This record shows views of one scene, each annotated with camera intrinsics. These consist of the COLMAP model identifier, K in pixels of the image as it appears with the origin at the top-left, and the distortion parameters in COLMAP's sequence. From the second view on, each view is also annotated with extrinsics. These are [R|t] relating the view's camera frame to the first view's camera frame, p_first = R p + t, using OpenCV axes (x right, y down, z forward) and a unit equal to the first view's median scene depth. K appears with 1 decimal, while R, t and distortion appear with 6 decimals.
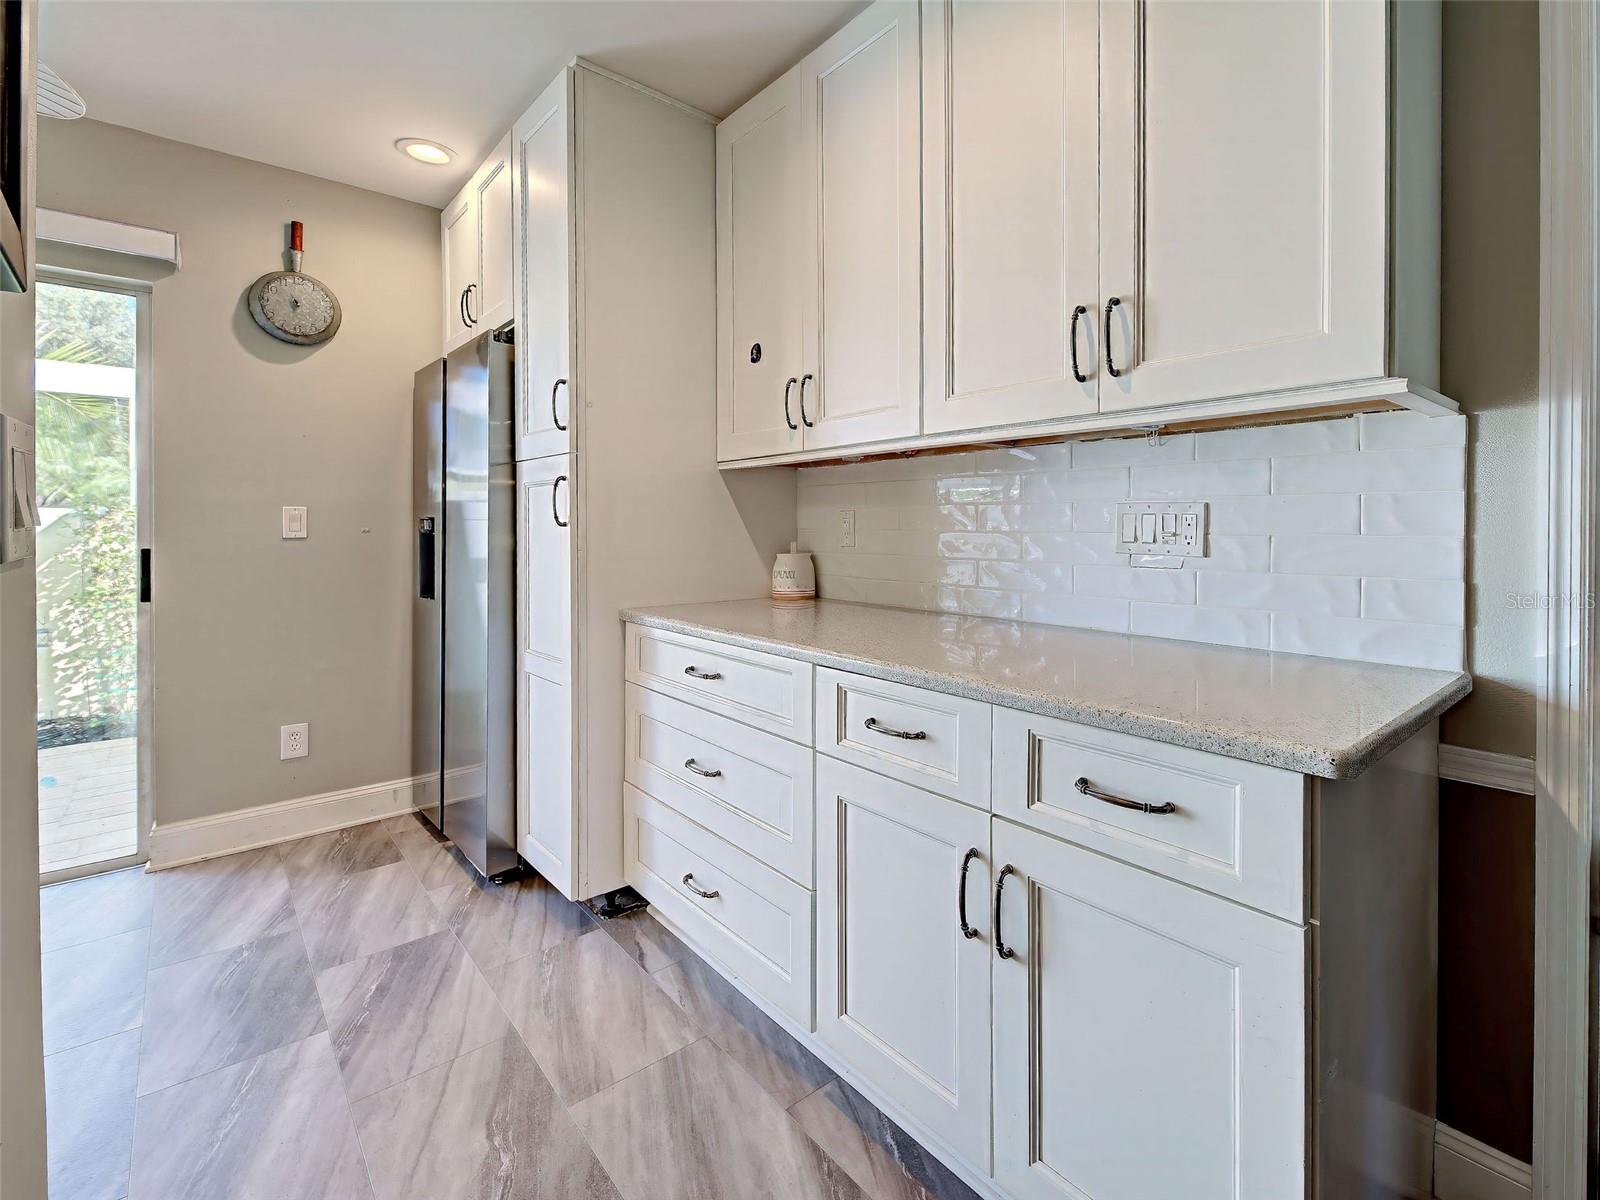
lens RADIAL K [[784.8, 0, 930.0], [0, 784.8, 538.6], [0, 0, 1]] dist [0.016384, -0.001190]
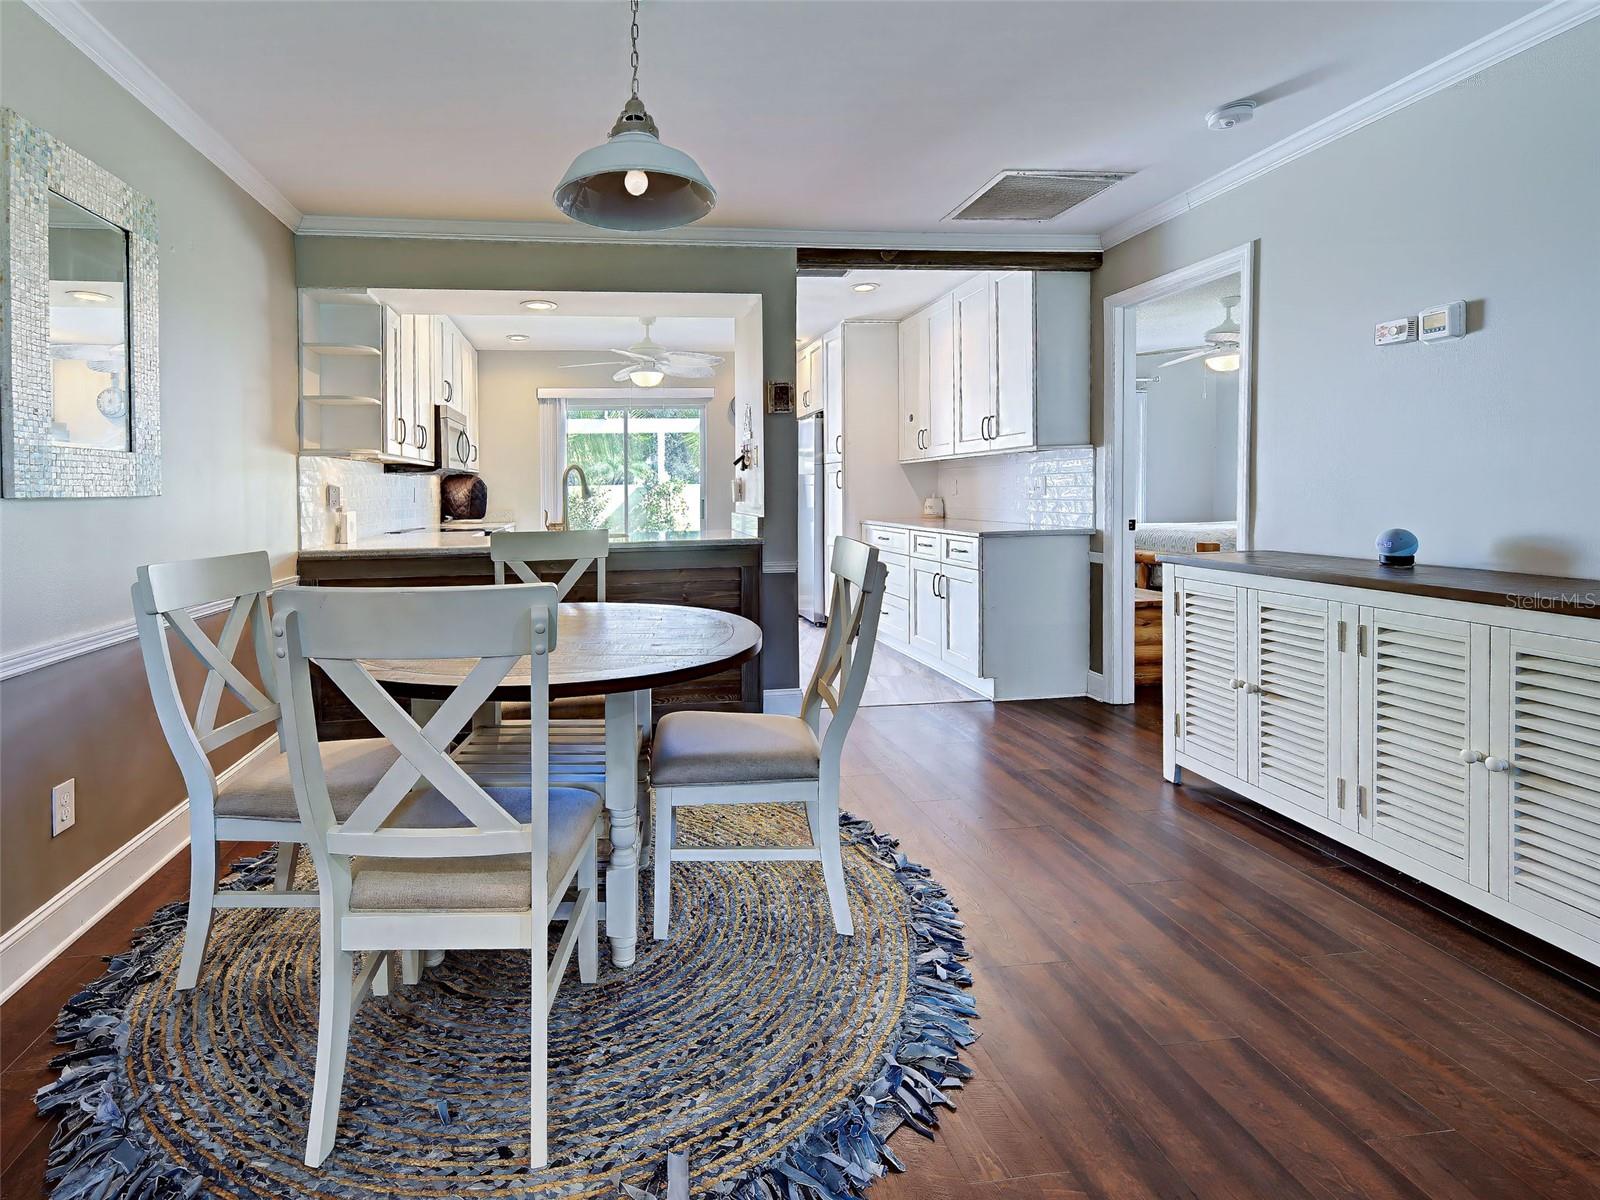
lens RADIAL K [[784.8, 0, 698.6], [0, 784.8, 527.2], [0, 0, 1]] dist [0.016384, -0.001190]
pose [[0.806872, 0.008232, -0.590669, 0.740908], [0.014205, 0.999343, 0.033333, 0.019705], [0.590555, -0.035286, 0.806225, -1.475436]]
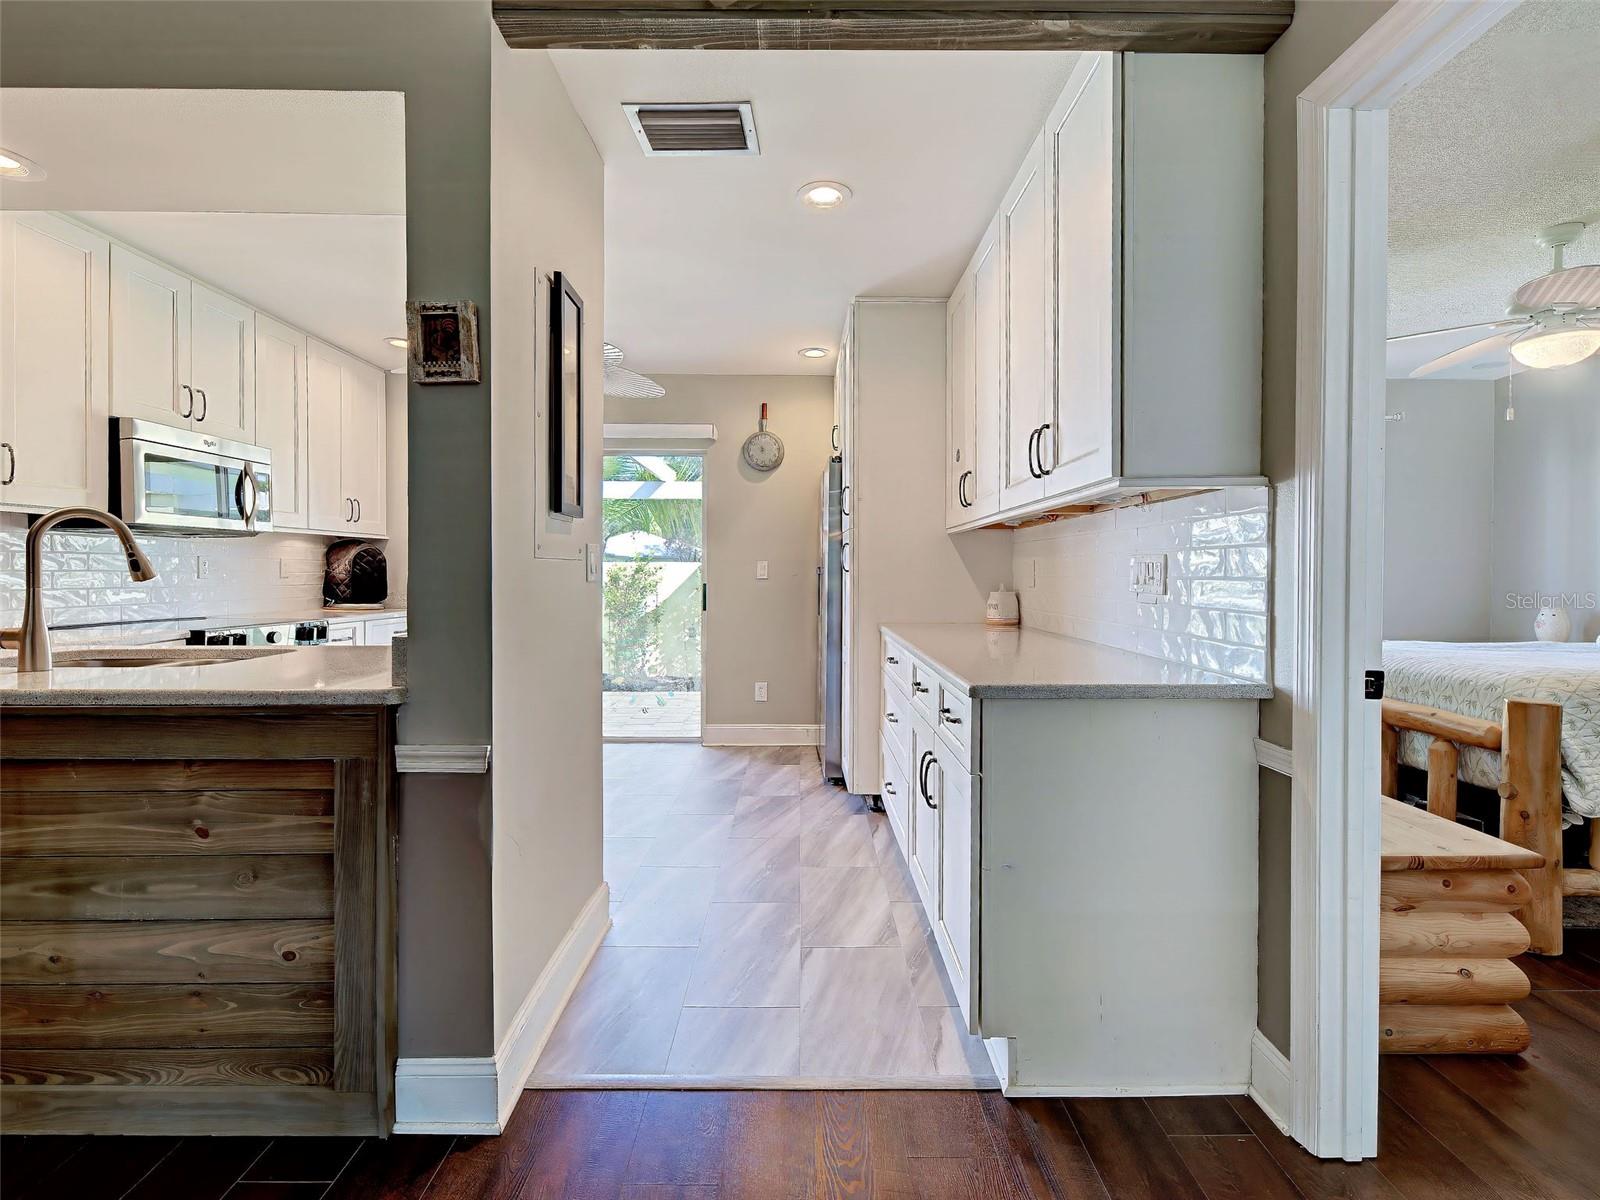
lens RADIAL K [[784.8, 0, 797.5], [0, 784.8, 585.5], [0, 0, 1]] dist [0.016384, -0.001190]
pose [[0.723505, 0.010761, -0.690236, 0.589046], [-0.009235, 0.999940, 0.005909, 0.003355], [0.690258, 0.002099, 0.723561, -0.282631]]
